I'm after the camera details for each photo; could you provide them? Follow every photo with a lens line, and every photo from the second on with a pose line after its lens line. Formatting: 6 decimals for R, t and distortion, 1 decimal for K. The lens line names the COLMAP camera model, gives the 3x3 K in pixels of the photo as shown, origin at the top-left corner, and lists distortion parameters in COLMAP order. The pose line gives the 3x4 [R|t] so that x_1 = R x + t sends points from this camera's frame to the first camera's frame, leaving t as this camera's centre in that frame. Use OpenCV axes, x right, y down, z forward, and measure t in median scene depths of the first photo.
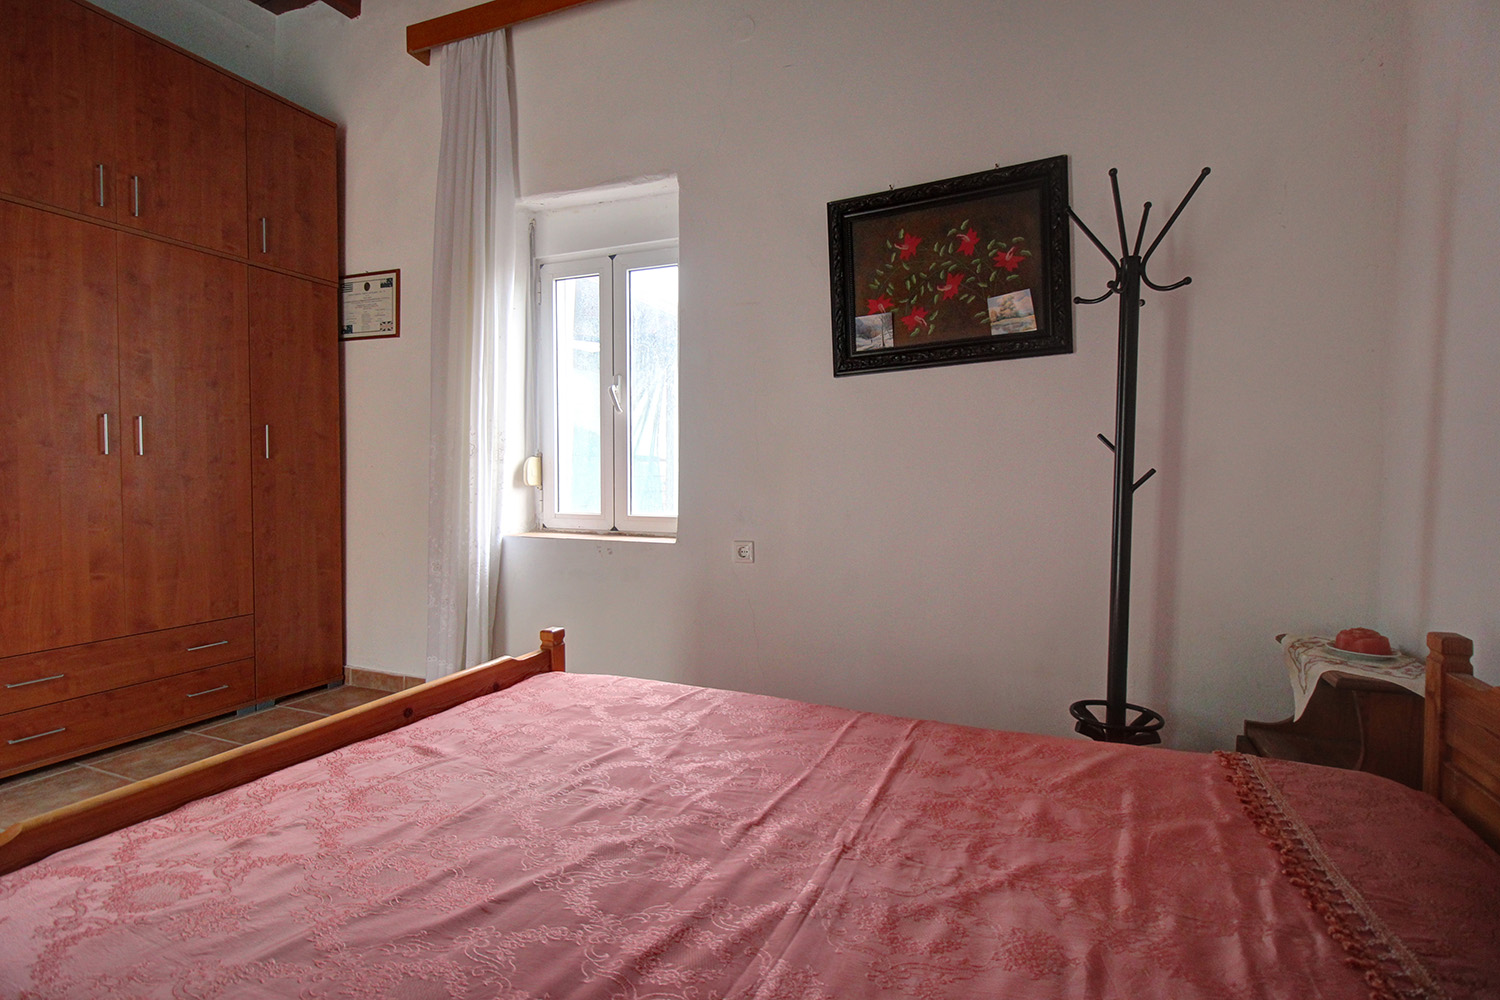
lens RADIAL K [[699.5, 0, 752.0], [0, 699.5, 498.9], [0, 0, 1]] dist [-0.004105, -0.000092]
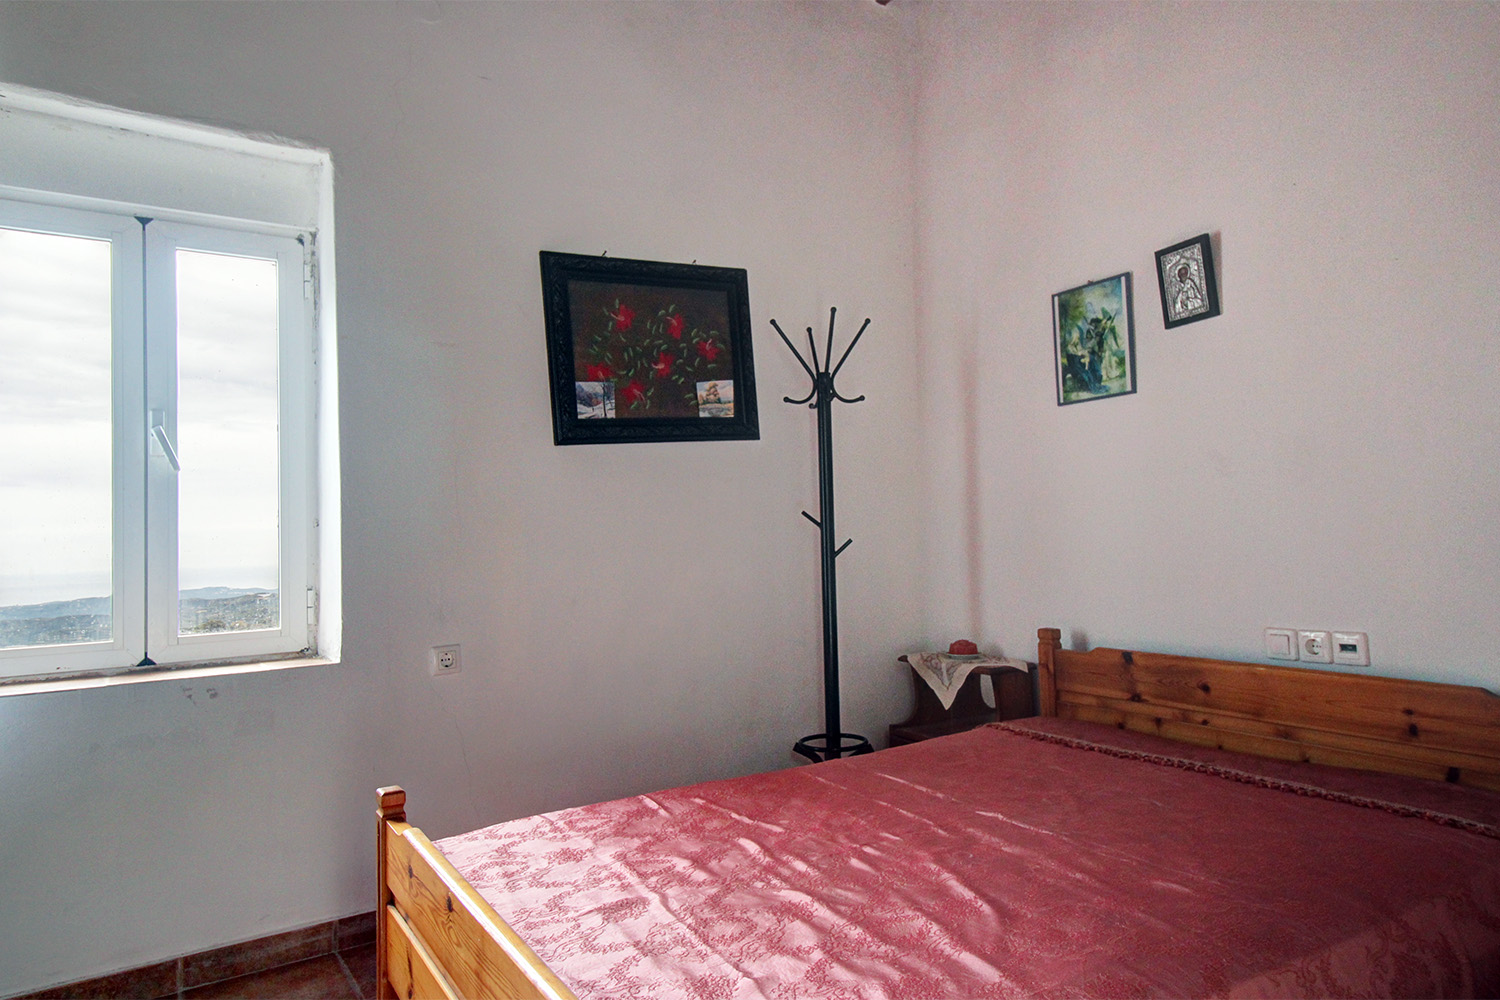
lens RADIAL K [[979.0, 0, 752.4], [0, 979.0, 493.4], [0, 0, 1]] dist [0.011243, 0.001942]
pose [[0.555441, 0.011270, 0.831480, -0.834547], [0.060543, 0.996706, -0.053953, -0.033310], [-0.829349, 0.080308, 0.552929, 0.119866]]
